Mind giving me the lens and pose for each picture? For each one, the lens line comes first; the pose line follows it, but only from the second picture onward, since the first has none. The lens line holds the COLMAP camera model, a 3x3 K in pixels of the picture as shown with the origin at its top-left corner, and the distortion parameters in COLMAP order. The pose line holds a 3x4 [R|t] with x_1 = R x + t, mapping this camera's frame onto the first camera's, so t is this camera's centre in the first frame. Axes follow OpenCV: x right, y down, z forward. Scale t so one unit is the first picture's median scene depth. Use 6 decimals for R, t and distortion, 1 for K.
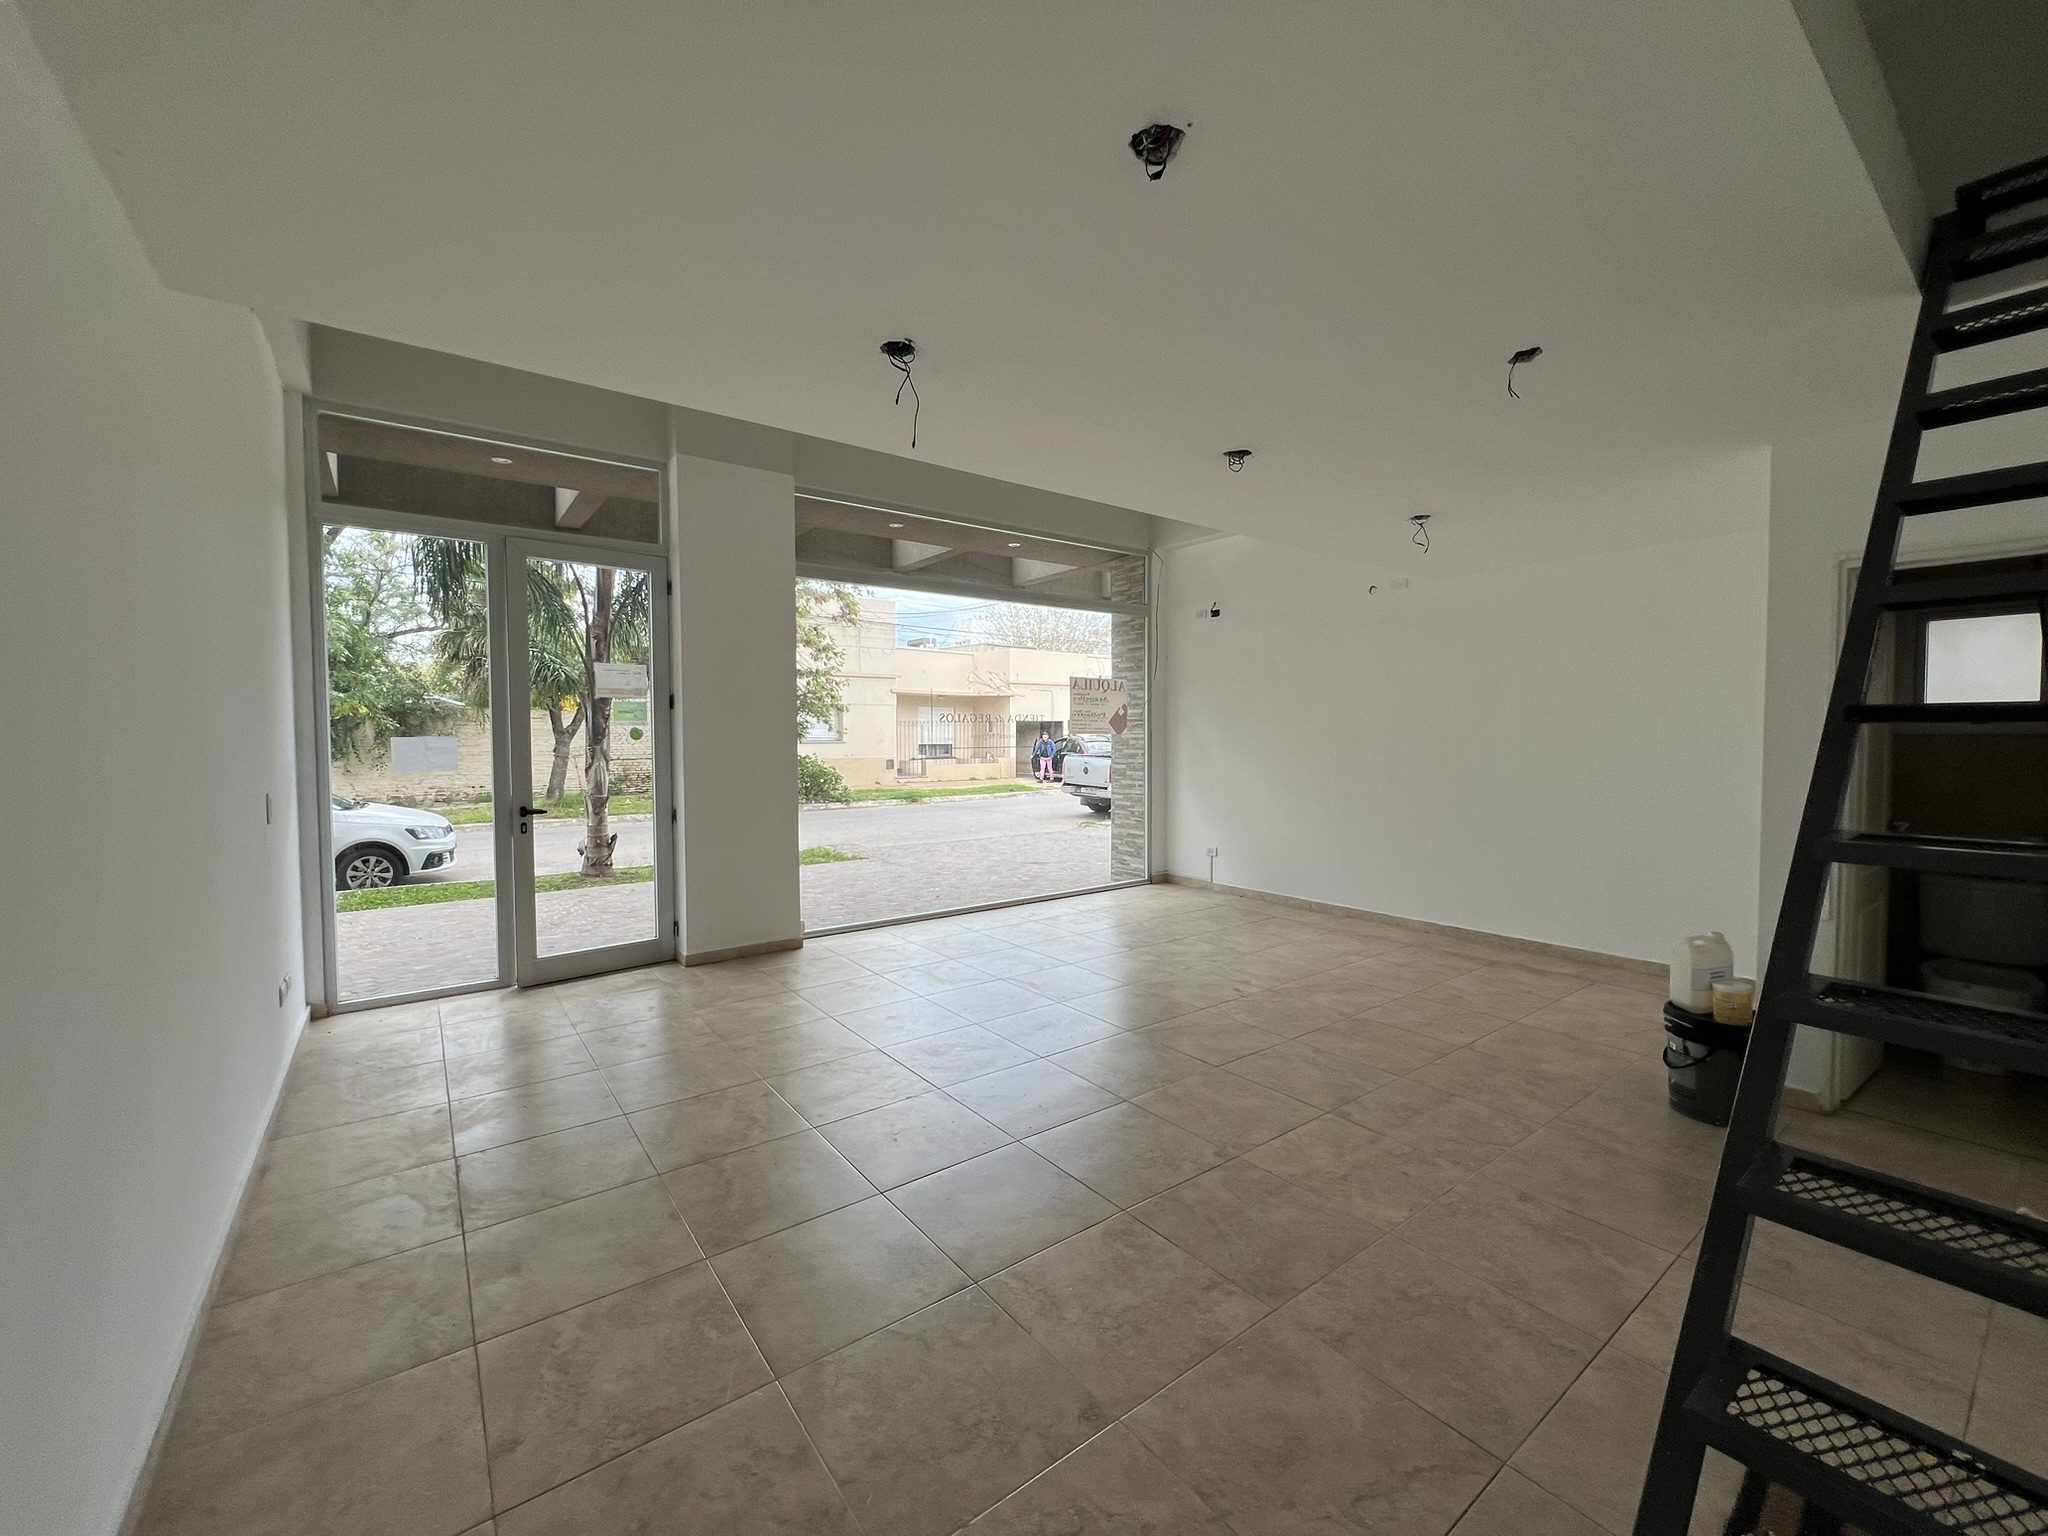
lens RADIAL K [[823.4, 0, 1021.2], [0, 823.4, 767.2], [0, 0, 1]] dist [0.000234, 0.000014]
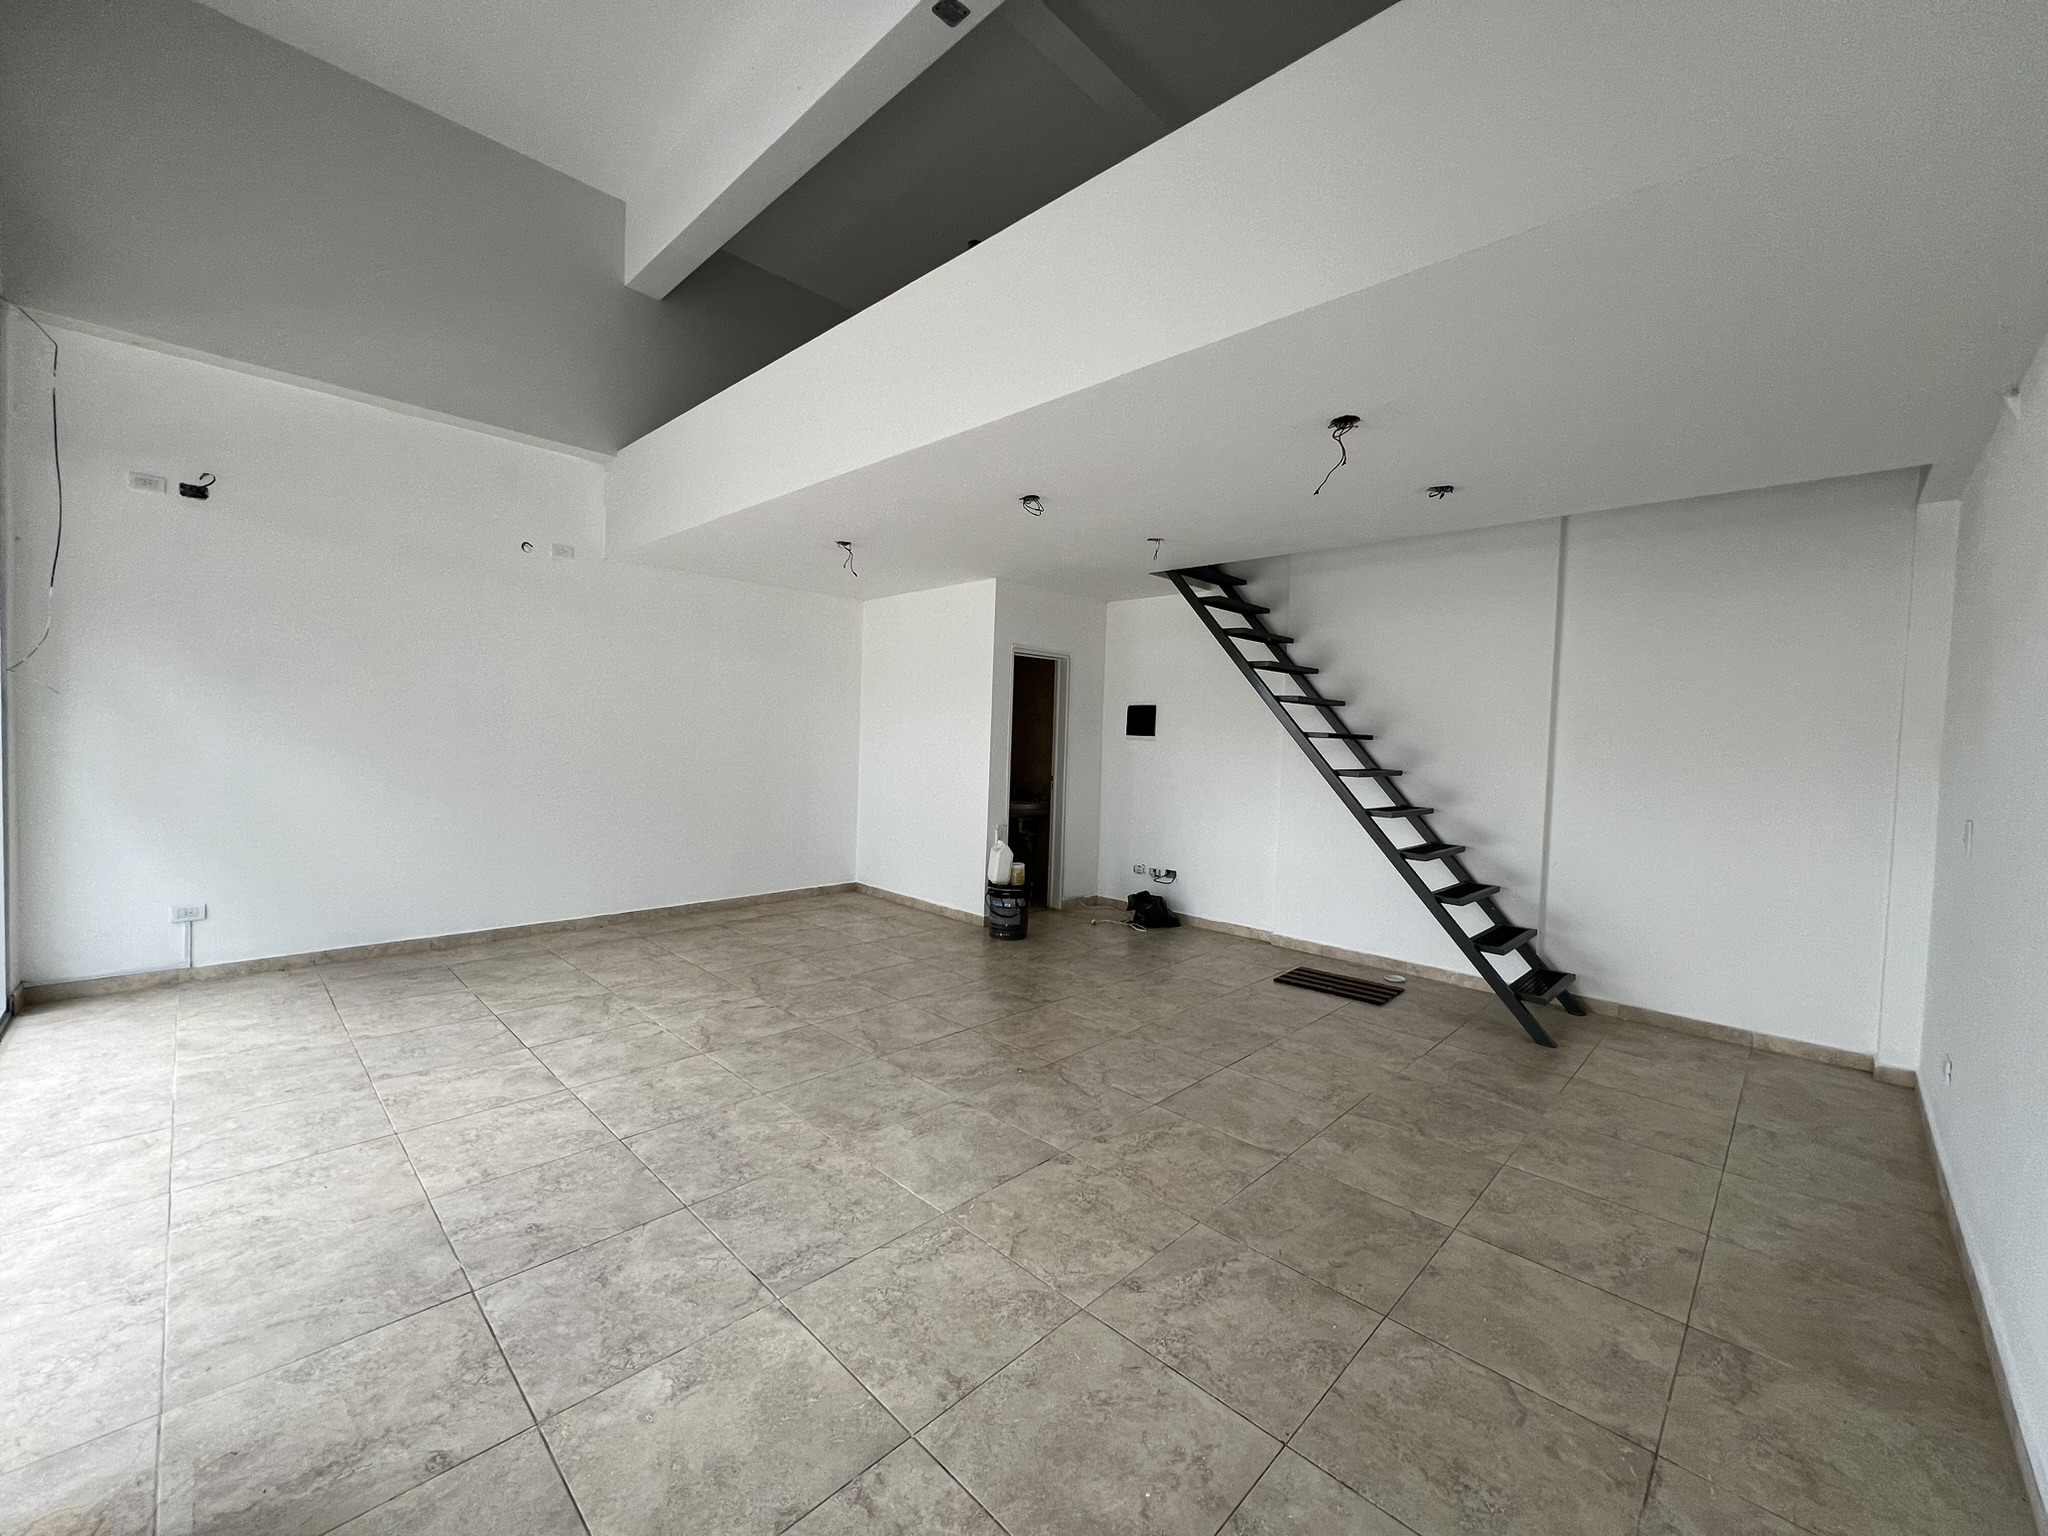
lens RADIAL K [[816.2, 0, 1019.2], [0, 816.2, 769.5], [0, 0, 1]] dist [0.001232, -0.000027]
pose [[-0.150966, -0.044647, 0.987530, -1.450513], [0.009426, 0.998869, 0.046601, -0.061802], [-0.988494, 0.016344, -0.150374, 1.880154]]
